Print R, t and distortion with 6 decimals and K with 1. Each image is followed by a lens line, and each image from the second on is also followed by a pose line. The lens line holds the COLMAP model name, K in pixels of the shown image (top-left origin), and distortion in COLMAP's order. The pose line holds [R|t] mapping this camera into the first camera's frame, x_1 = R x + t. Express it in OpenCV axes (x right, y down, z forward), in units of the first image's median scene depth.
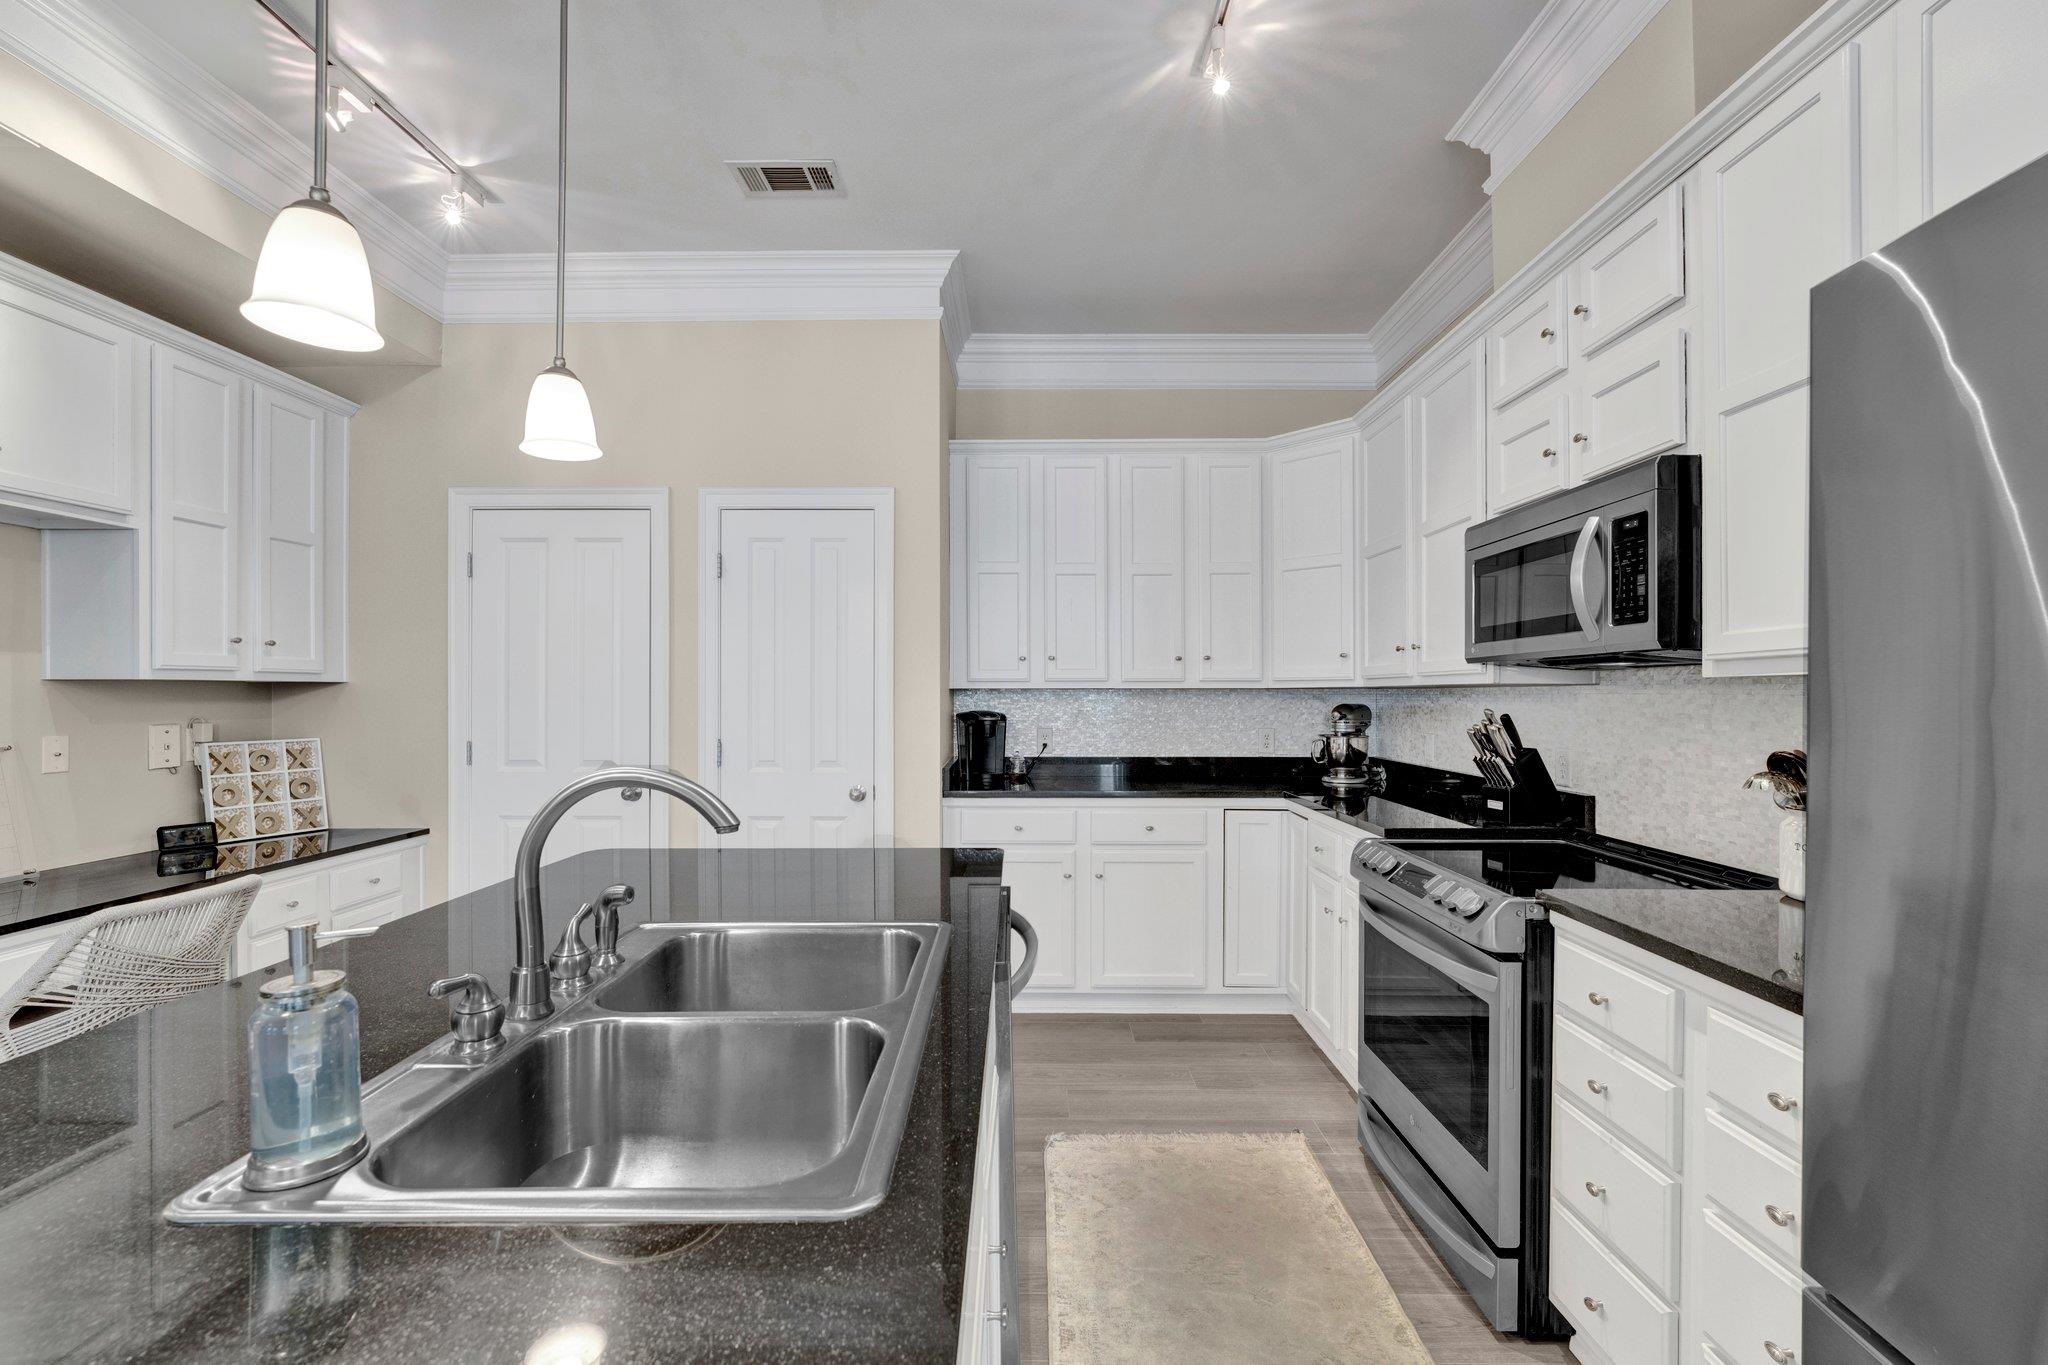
lens RADIAL K [[851.1, 0, 1021.8], [0, 851.1, 692.7], [0, 0, 1]] dist [-0.013167, 0.004410]
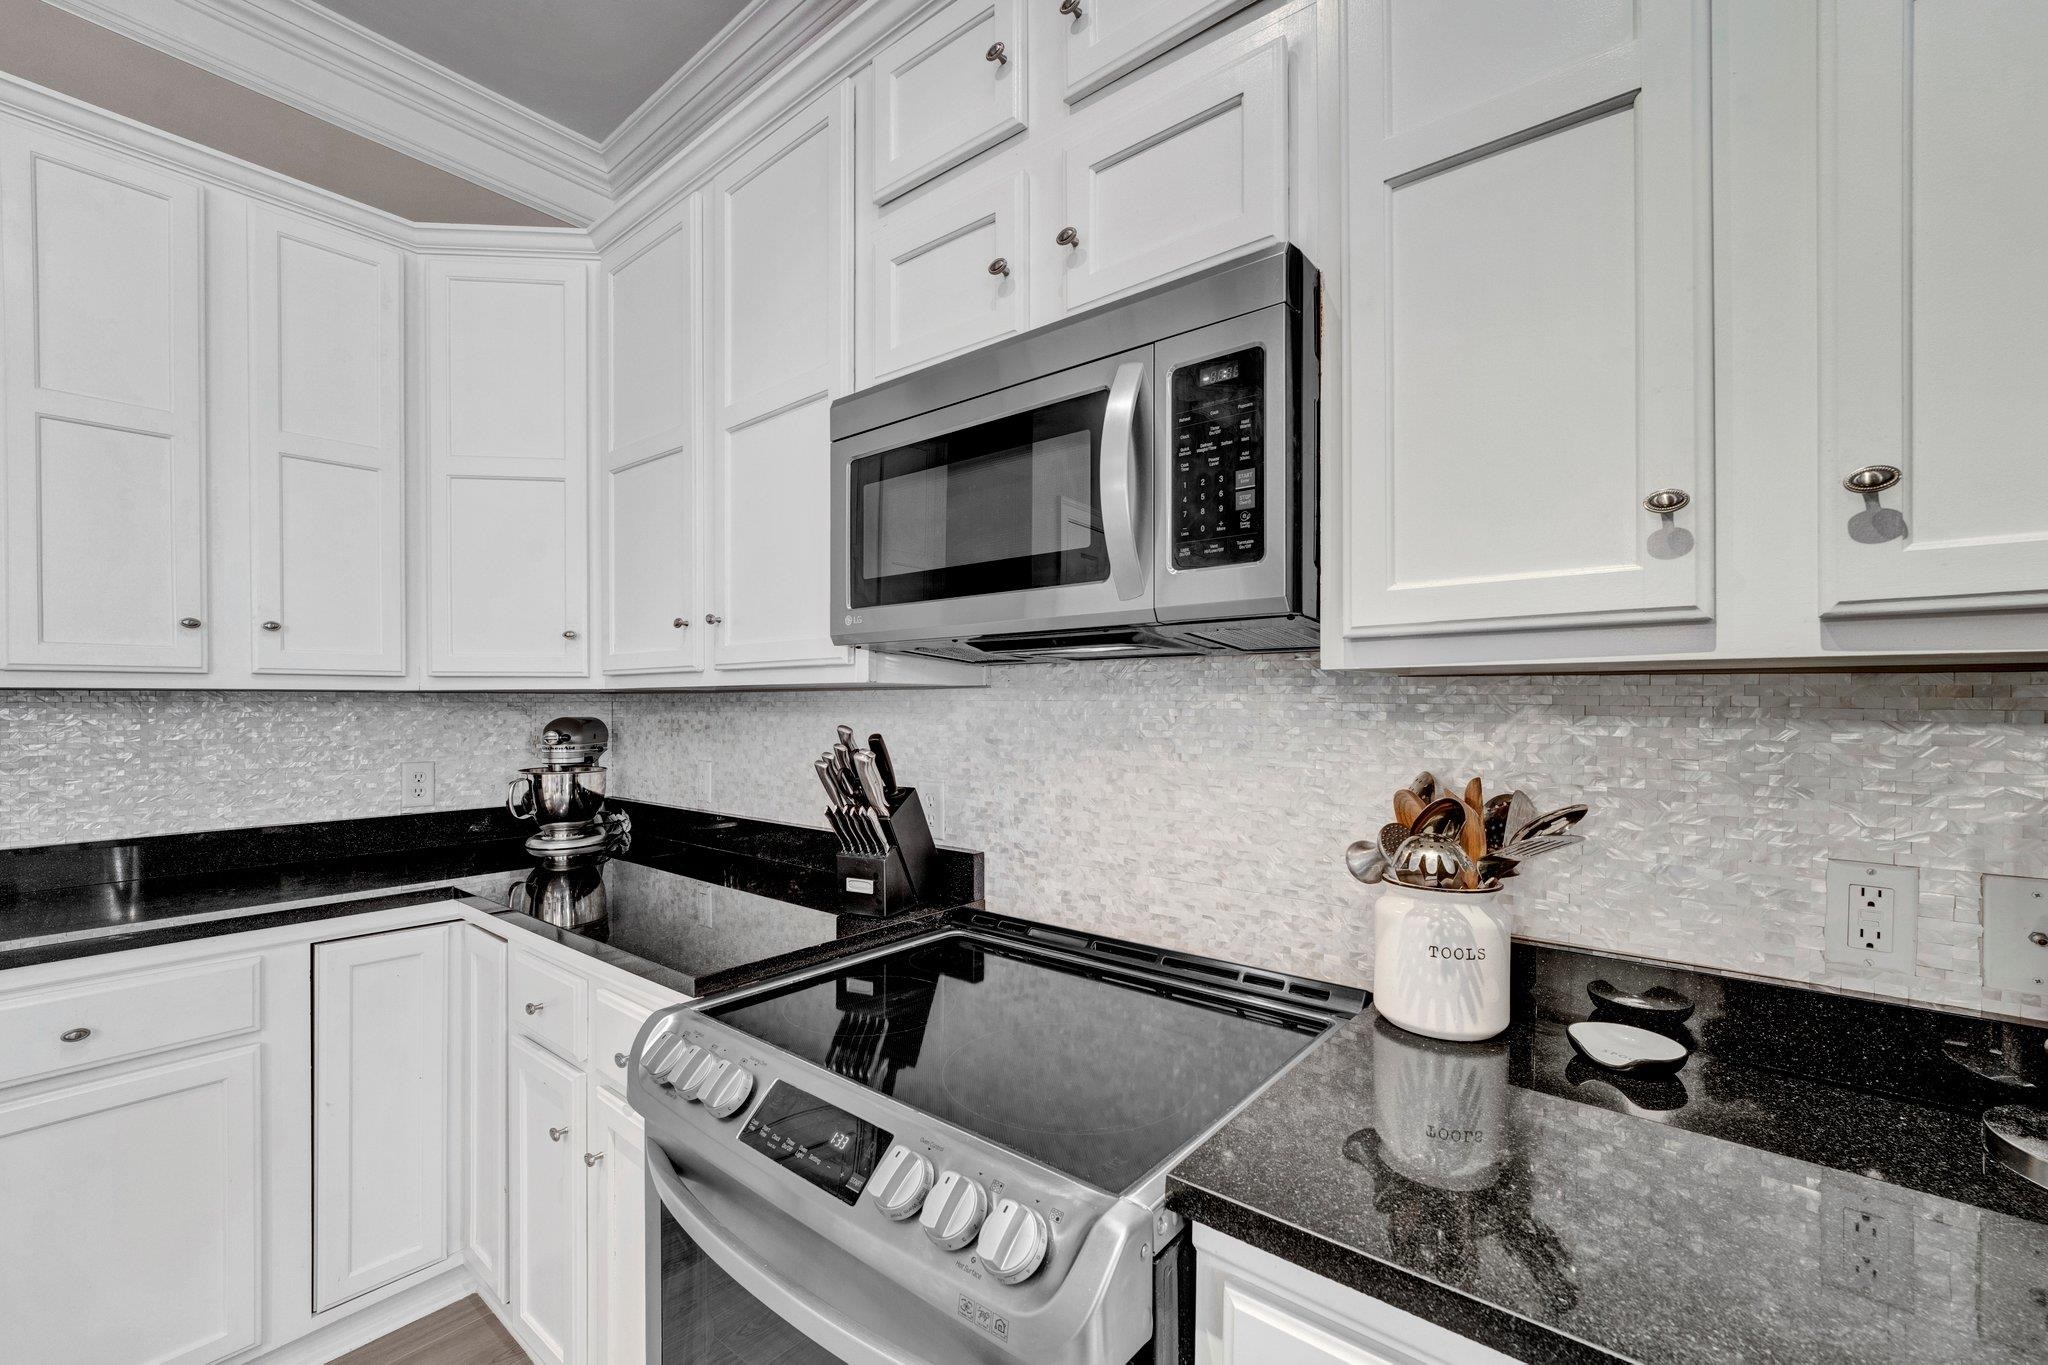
lens RADIAL K [[854.2, 0, 1013.7], [0, 854.2, 707.5], [0, 0, 1]] dist [-0.003193, 0.000213]
pose [[0.634389, -0.005427, 0.772995, 0.135014], [-0.000323, 0.999973, 0.007286, 0.001567], [-0.773014, -0.004871, 0.634371, 0.445667]]
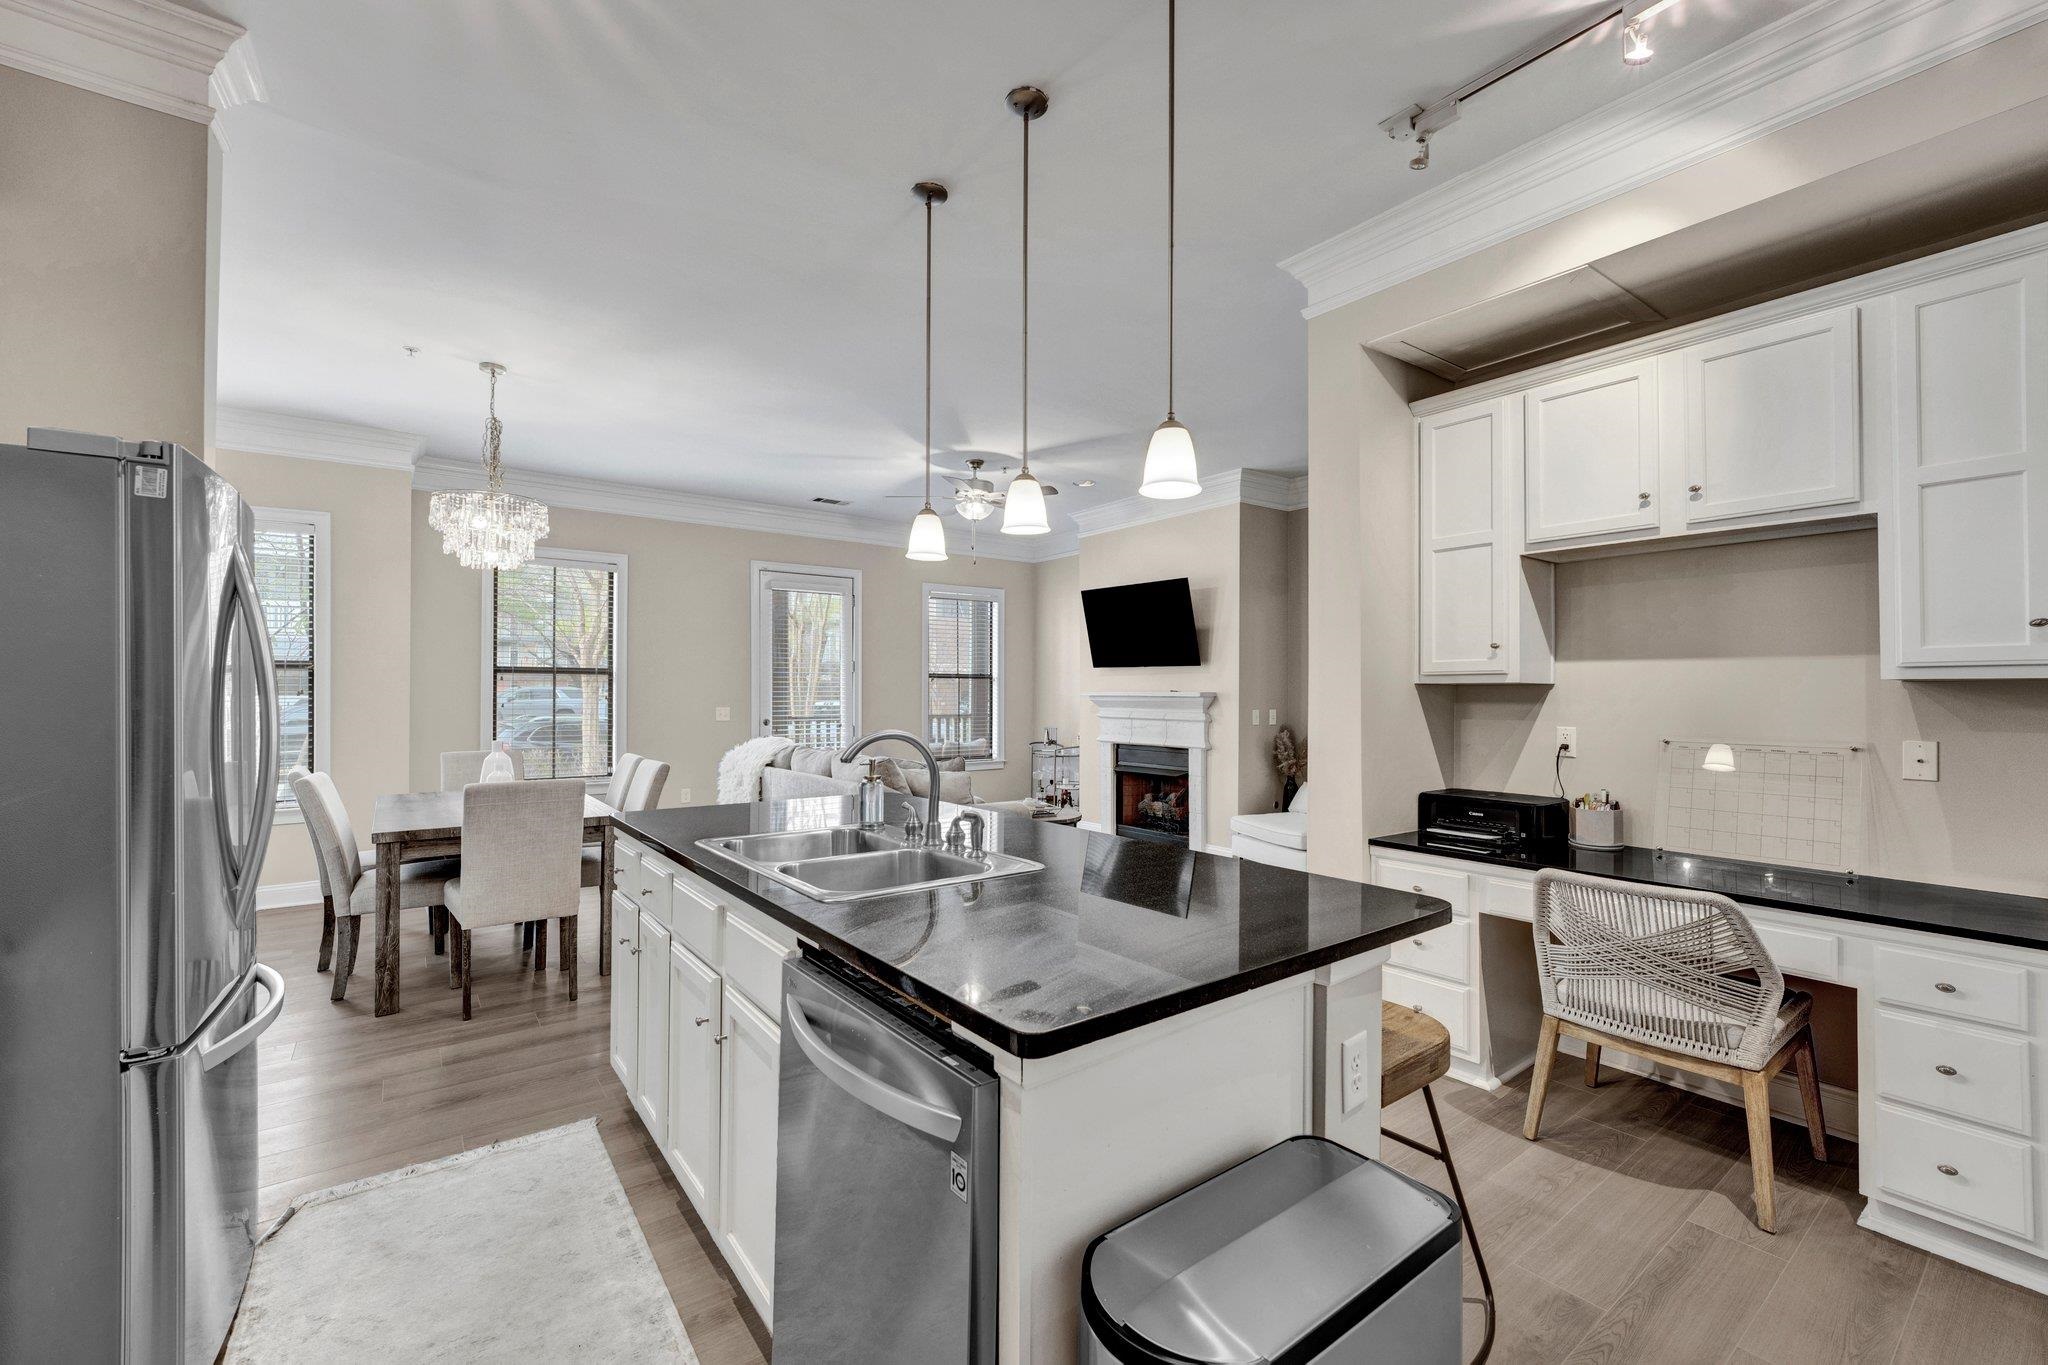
lens RADIAL K [[847.7, 0, 1017.5], [0, 847.7, 680.9], [0, 0, 1]] dist [-0.003998, 0.000426]
pose [[-0.801039, -0.011820, -0.598496, 0.190991], [-0.000908, 0.999828, -0.018530, 0.005772], [0.598612, -0.014300, -0.800911, 0.994391]]
